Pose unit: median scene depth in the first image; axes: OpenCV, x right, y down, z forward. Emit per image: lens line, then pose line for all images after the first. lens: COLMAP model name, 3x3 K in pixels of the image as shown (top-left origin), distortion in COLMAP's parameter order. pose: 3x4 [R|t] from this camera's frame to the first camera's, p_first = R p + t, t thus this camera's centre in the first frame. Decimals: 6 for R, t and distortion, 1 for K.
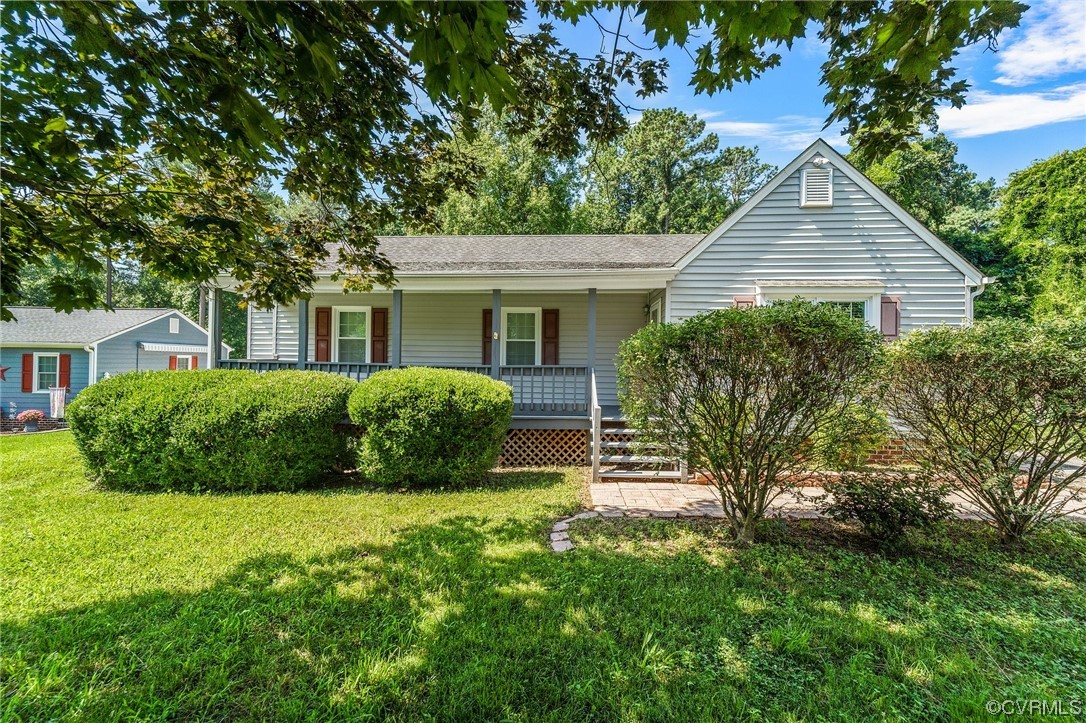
lens RADIAL K [[442.5, 0, 547.0], [0, 442.5, 357.8], [0, 0, 1]] dist [0.005655, -0.002805]
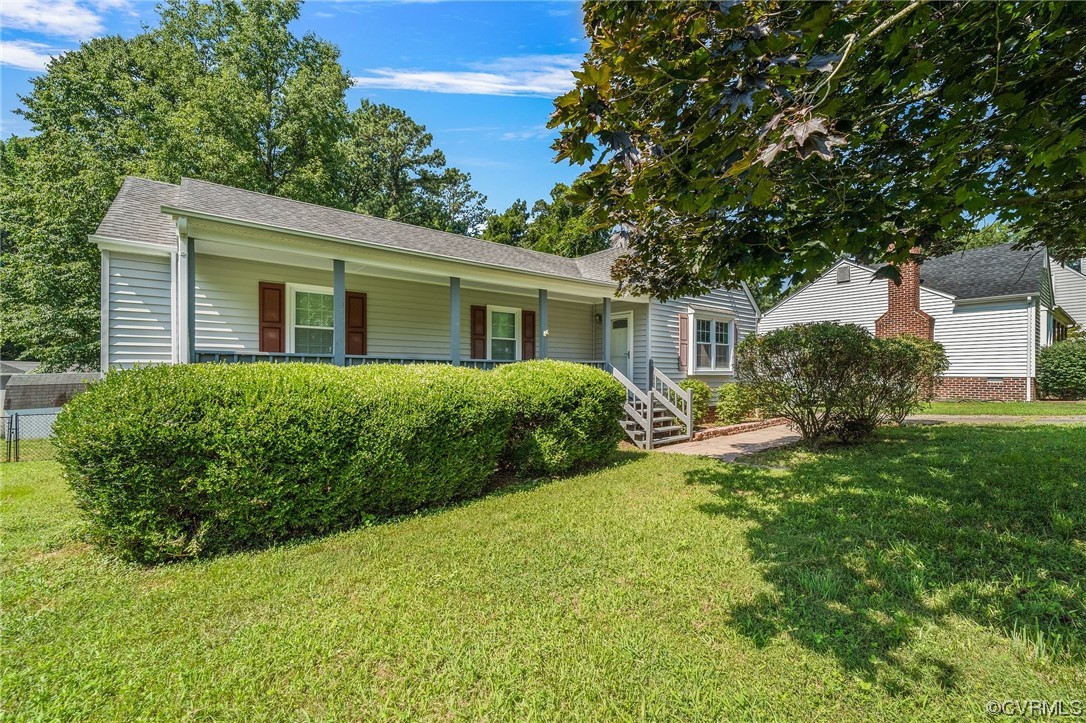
lens RADIAL K [[442.5, 0, 551.0], [0, 442.5, 369.3], [0, 0, 1]] dist [0.005655, -0.002805]
pose [[0.746752, -0.005641, 0.665078, -0.671969], [-0.002530, 0.999933, 0.011323, 0.020652], [-0.665097, -0.010138, 0.746688, 0.147235]]
